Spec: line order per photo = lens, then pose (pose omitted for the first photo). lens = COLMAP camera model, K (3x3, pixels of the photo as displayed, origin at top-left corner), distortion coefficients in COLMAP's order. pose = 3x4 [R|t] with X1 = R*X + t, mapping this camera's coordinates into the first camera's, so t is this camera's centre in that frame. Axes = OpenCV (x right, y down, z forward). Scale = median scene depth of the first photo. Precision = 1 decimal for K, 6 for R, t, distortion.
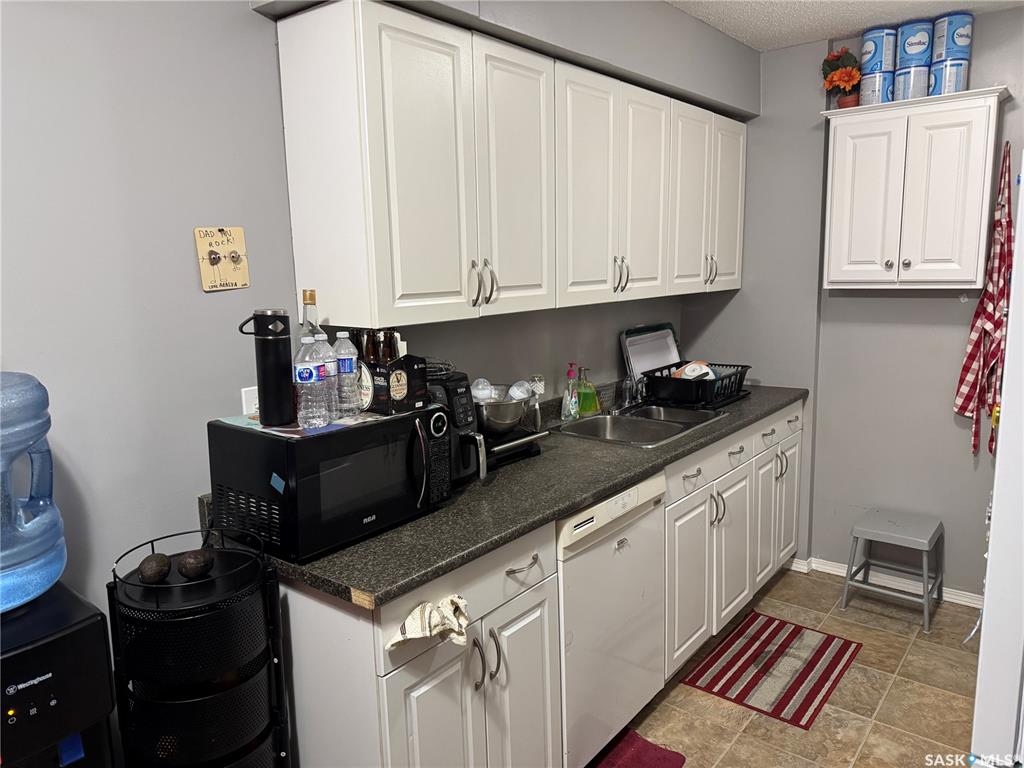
lens RADIAL K [[721.3, 0, 509.8], [0, 721.3, 383.3], [0, 0, 1]] dist [0.060945, -0.070219]
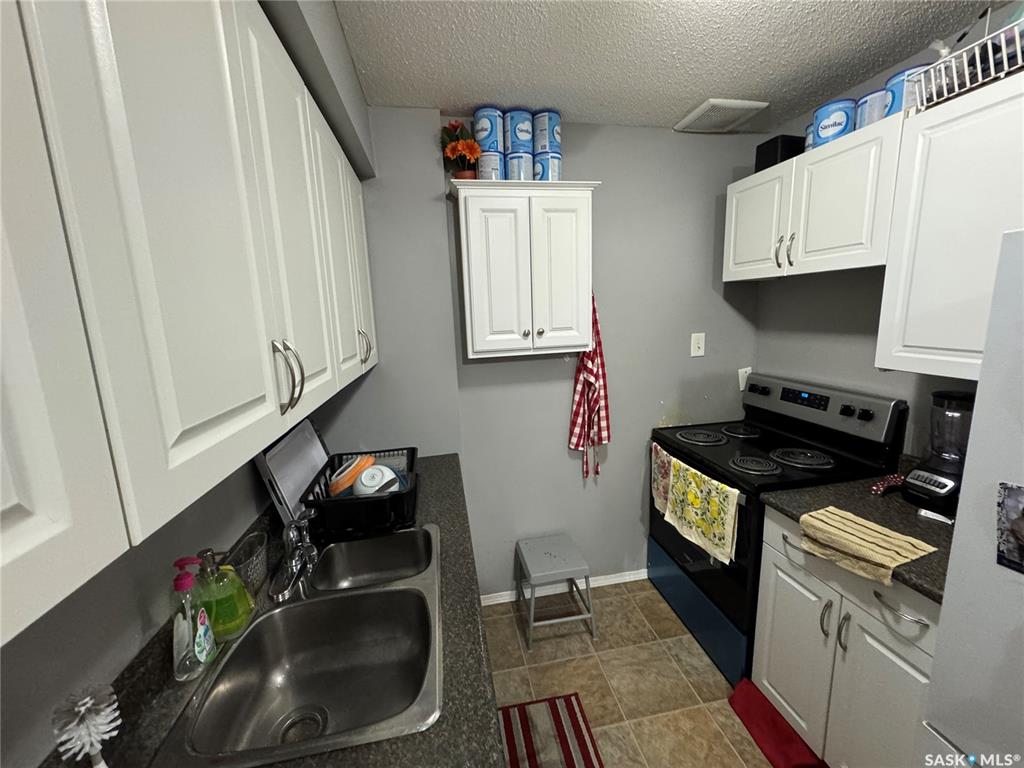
lens RADIAL K [[408.2, 0, 513.7], [0, 408.2, 382.8], [0, 0, 1]] dist [-0.008367, 0.000225]
pose [[0.644905, -0.131129, 0.752930, 0.041657], [0.149415, 0.987793, 0.044053, -0.125690], [-0.749515, 0.084089, 0.656625, 0.654099]]
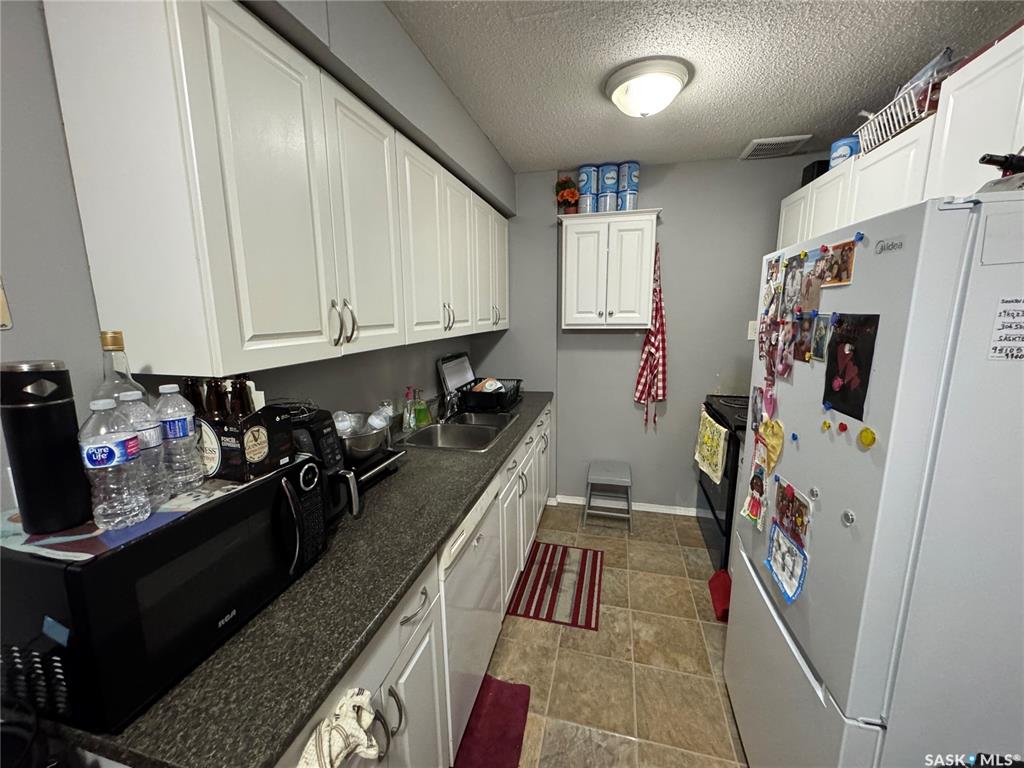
lens RADIAL K [[408.2, 0, 513.7], [0, 408.2, 383.2], [0, 0, 1]] dist [-0.008367, 0.000225]
pose [[0.905713, -0.058823, 0.419791, -0.047797], [0.057352, 0.998224, 0.016136, -0.035963], [-0.419994, 0.009462, 0.907478, 0.274215]]
